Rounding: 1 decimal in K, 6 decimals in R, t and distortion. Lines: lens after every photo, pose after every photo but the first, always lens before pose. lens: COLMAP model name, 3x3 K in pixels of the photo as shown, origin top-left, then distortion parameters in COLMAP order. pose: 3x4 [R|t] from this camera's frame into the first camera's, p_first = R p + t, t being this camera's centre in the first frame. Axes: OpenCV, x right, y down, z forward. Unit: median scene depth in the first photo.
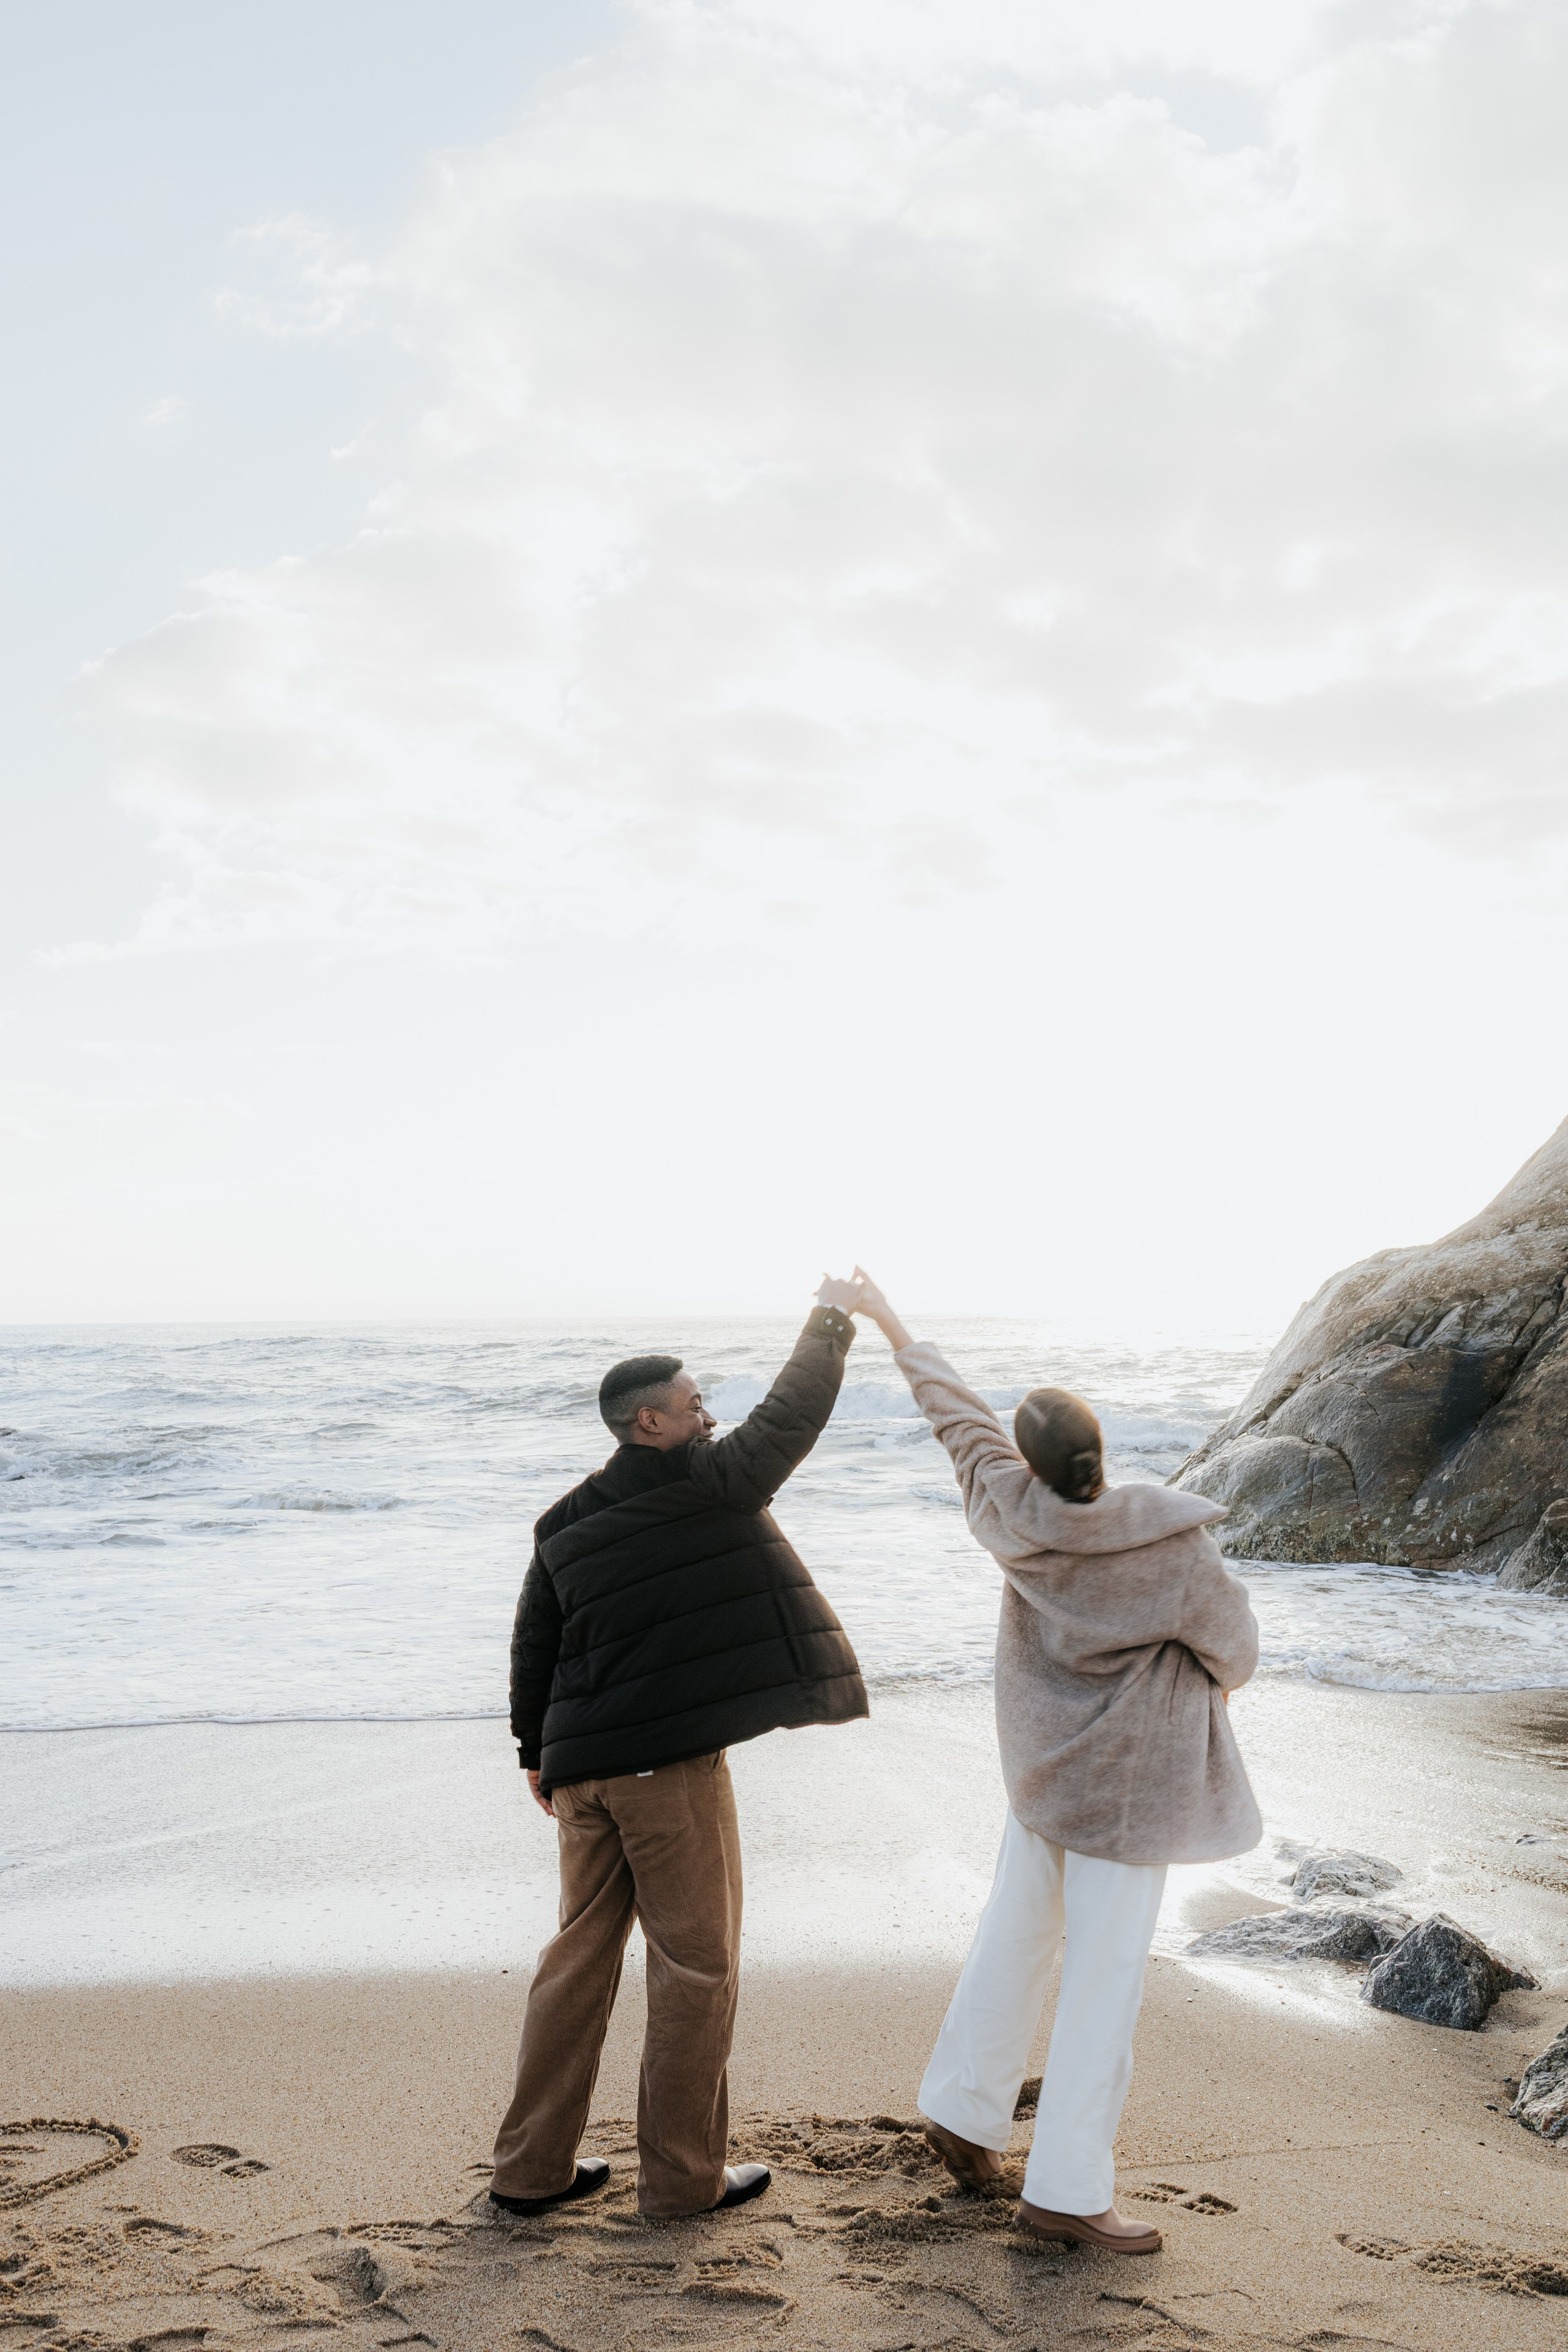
lens RADIAL K [[2367.2, 0, 803.3], [0, 2367.2, 1132.2], [0, 0, 1]] dist [0.007364, 0.000000]
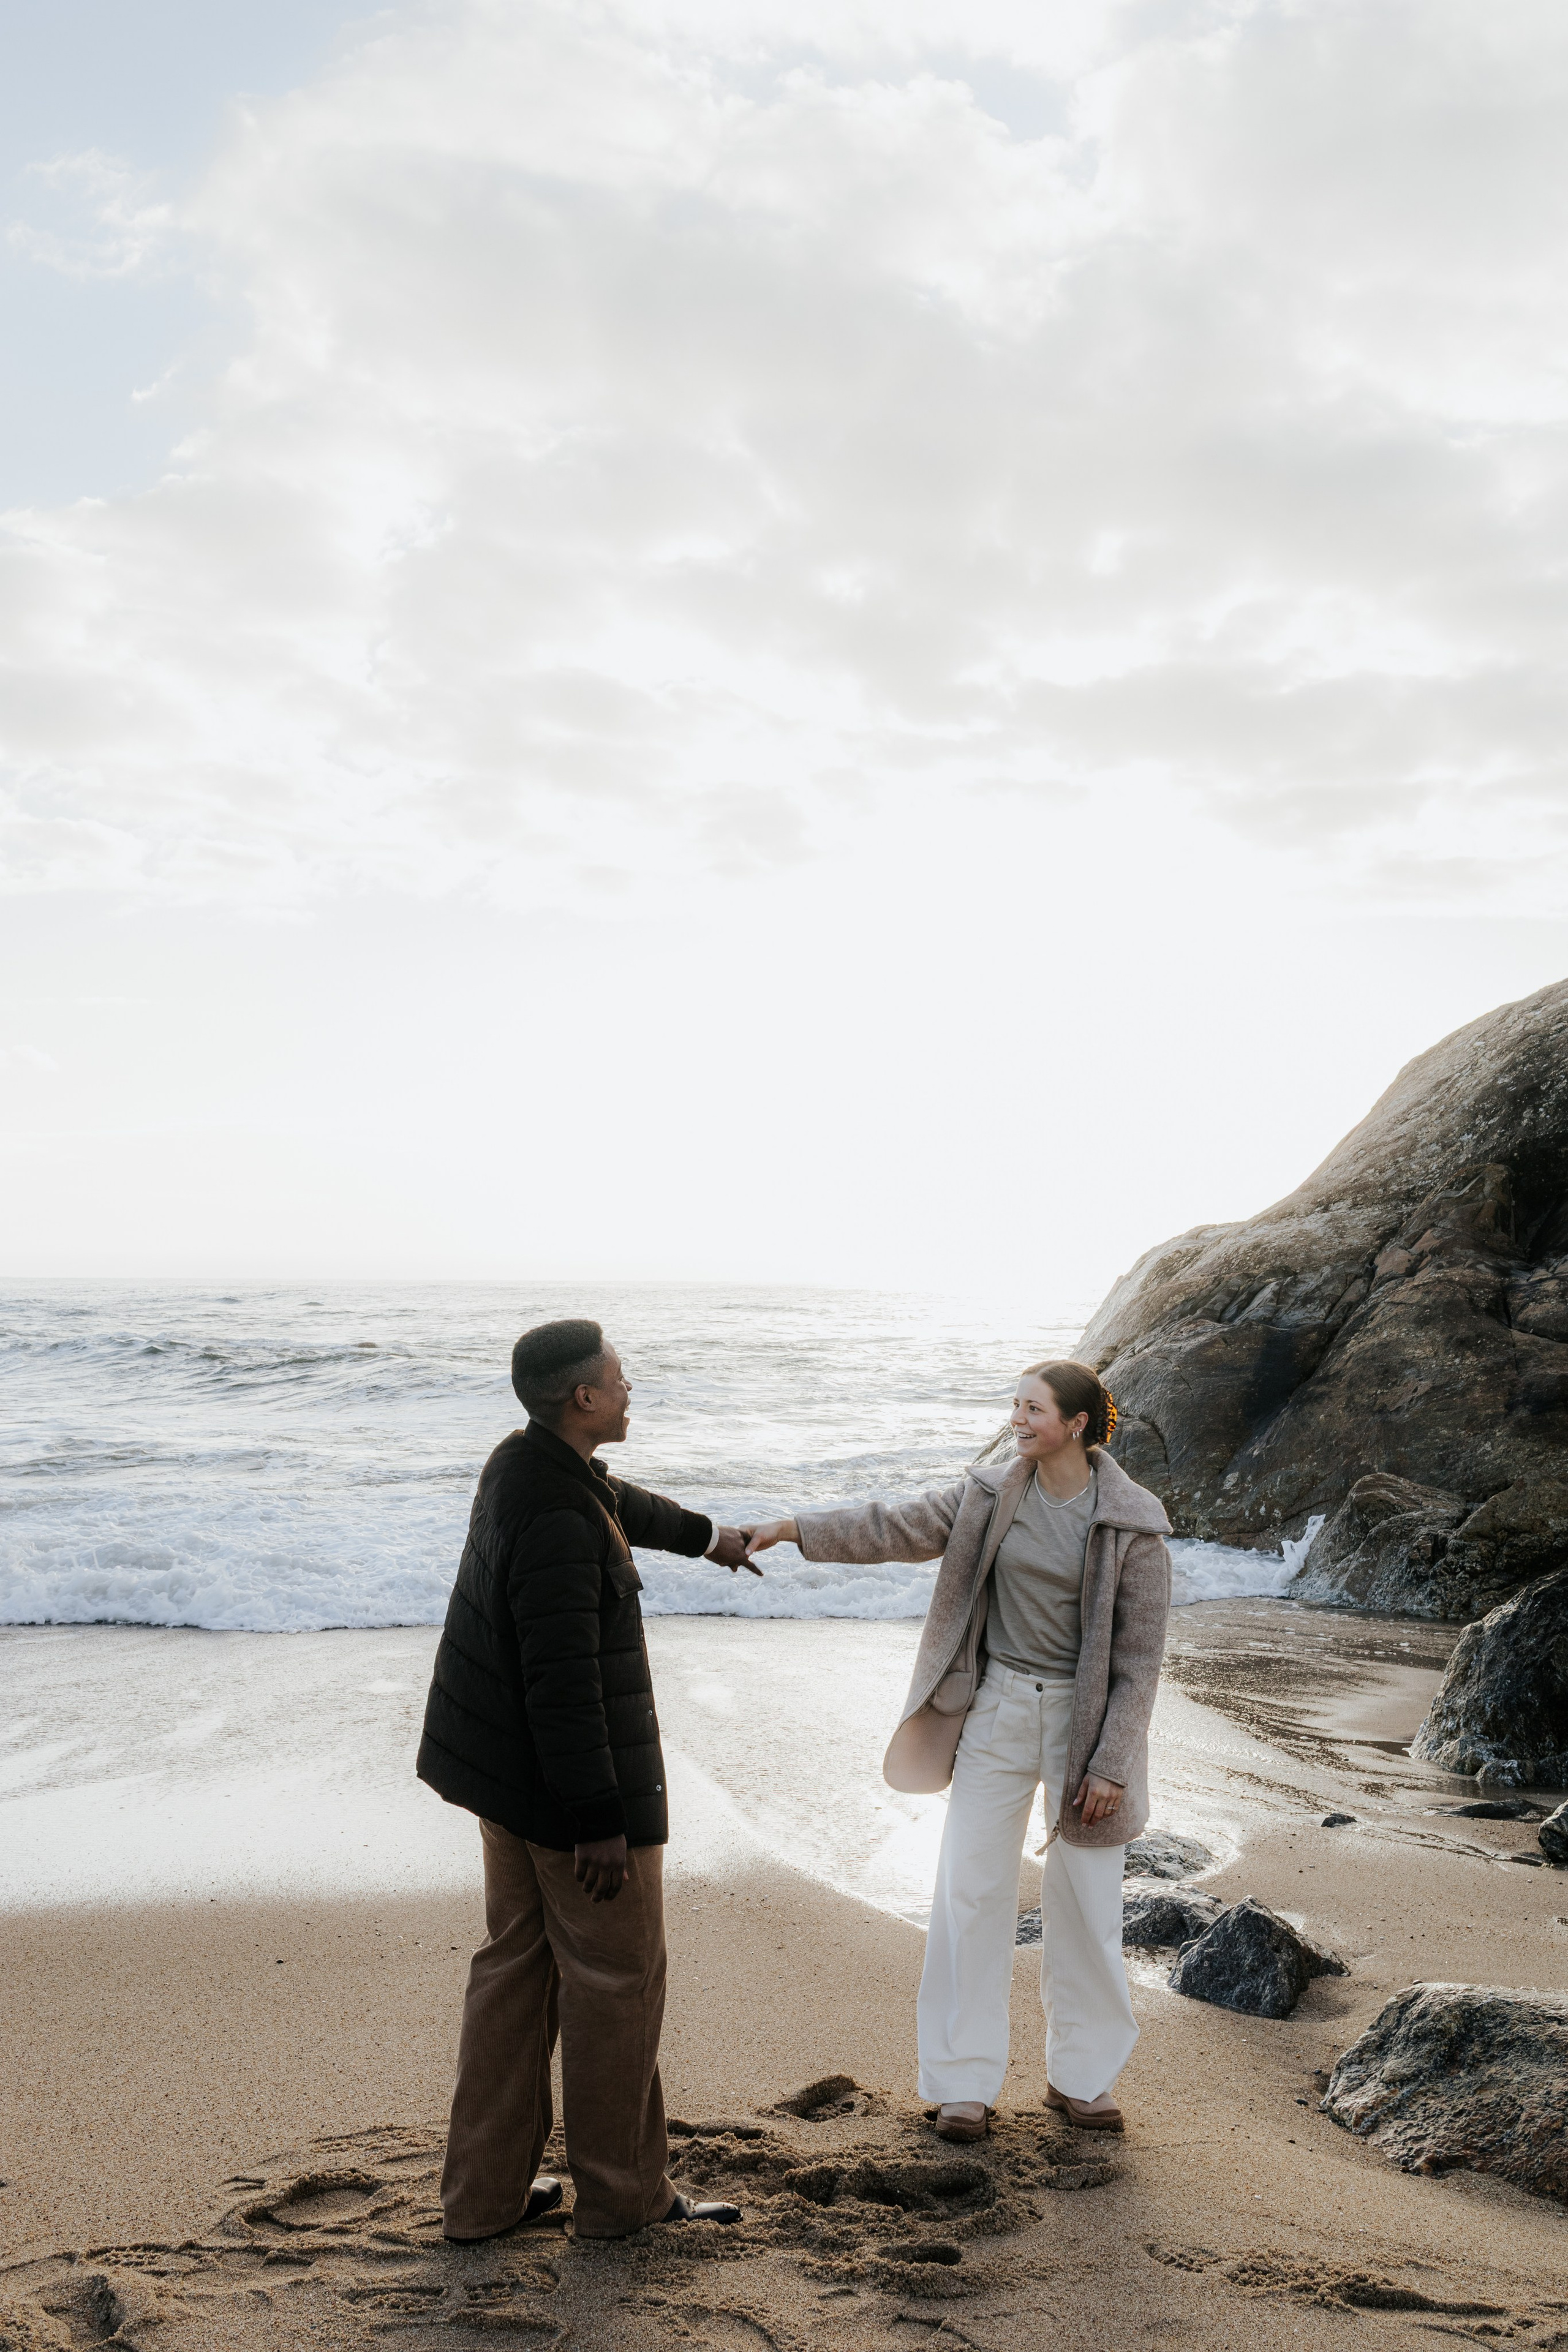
lens RADIAL K [[2367.2, 0, 809.1], [0, 2367.2, 1140.9], [0, 0, 1]] dist [0.007364, 0.000000]
pose [[0.996771, 0.021655, 0.077319, 0.001590], [-0.022947, 0.999611, 0.015864, 0.002029], [-0.076945, -0.017587, 0.996880, 0.014859]]
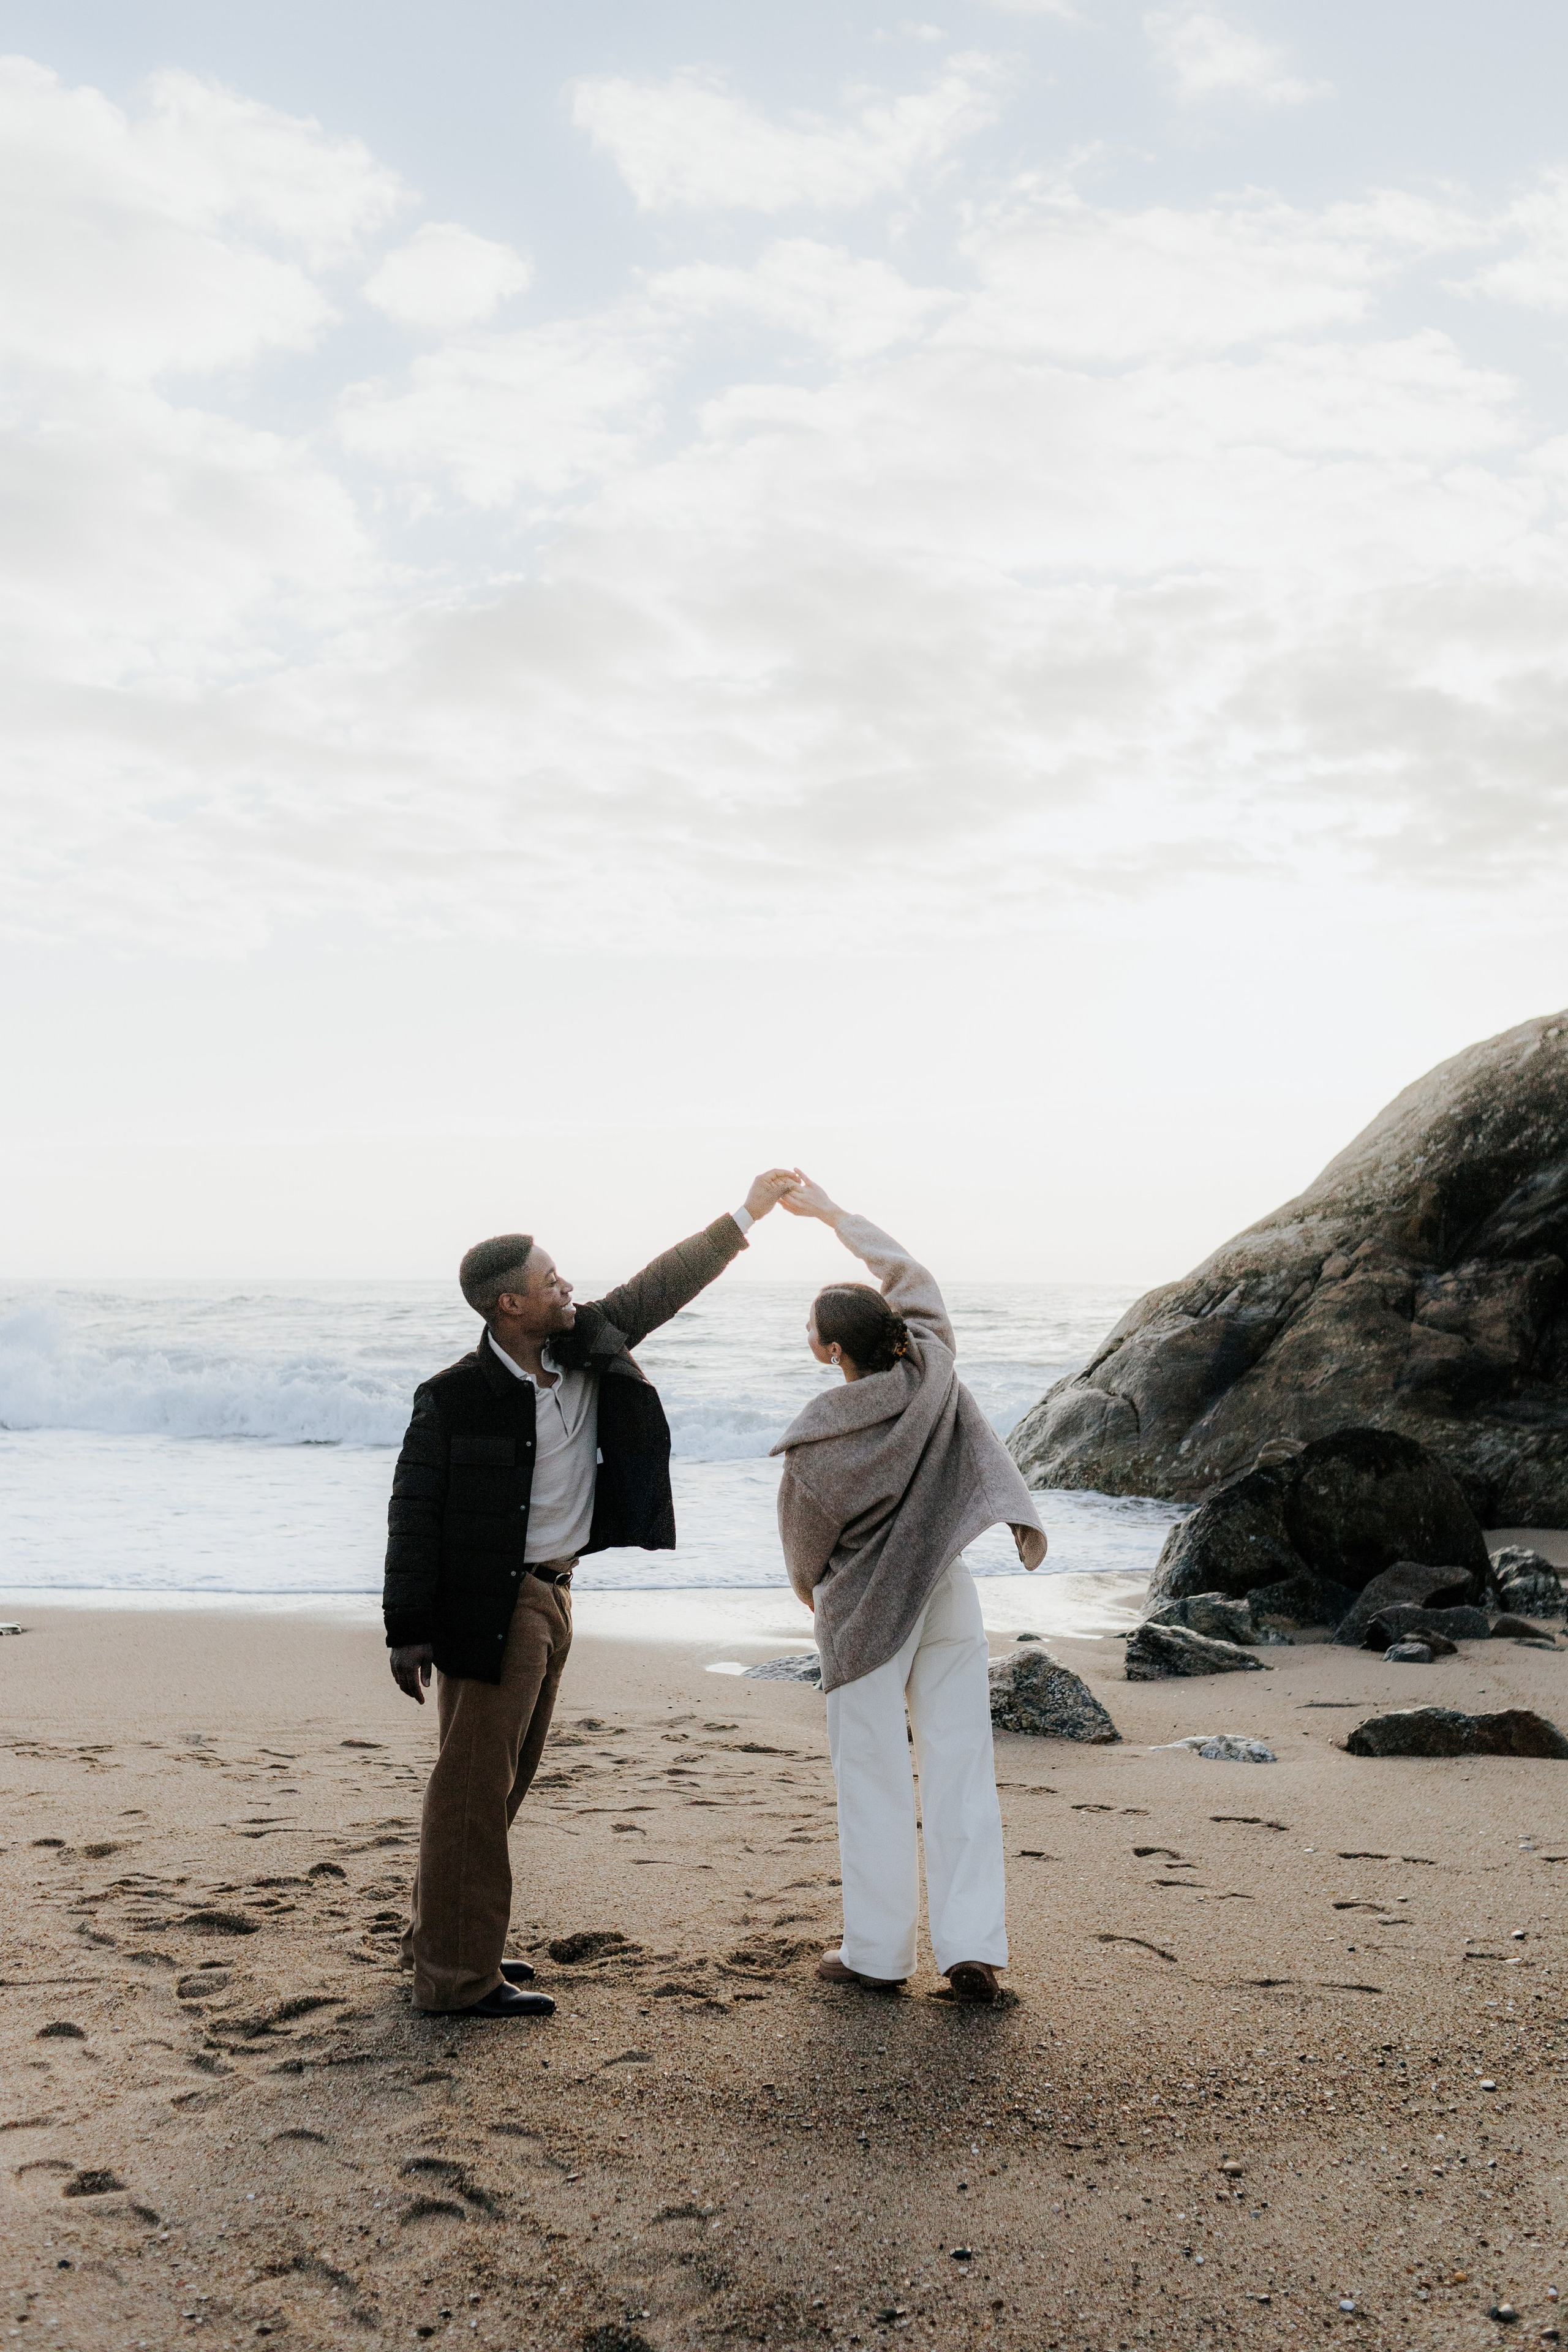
lens RADIAL K [[2367.2, 0, 786.4], [0, 2367.2, 1193.1], [0, 0, 1]] dist [0.007364, 0.000000]
pose [[0.999650, 0.016101, -0.020979, 0.078542], [-0.015243, 0.999066, 0.040430, -0.019136], [0.021610, -0.040096, 0.998962, -0.221500]]
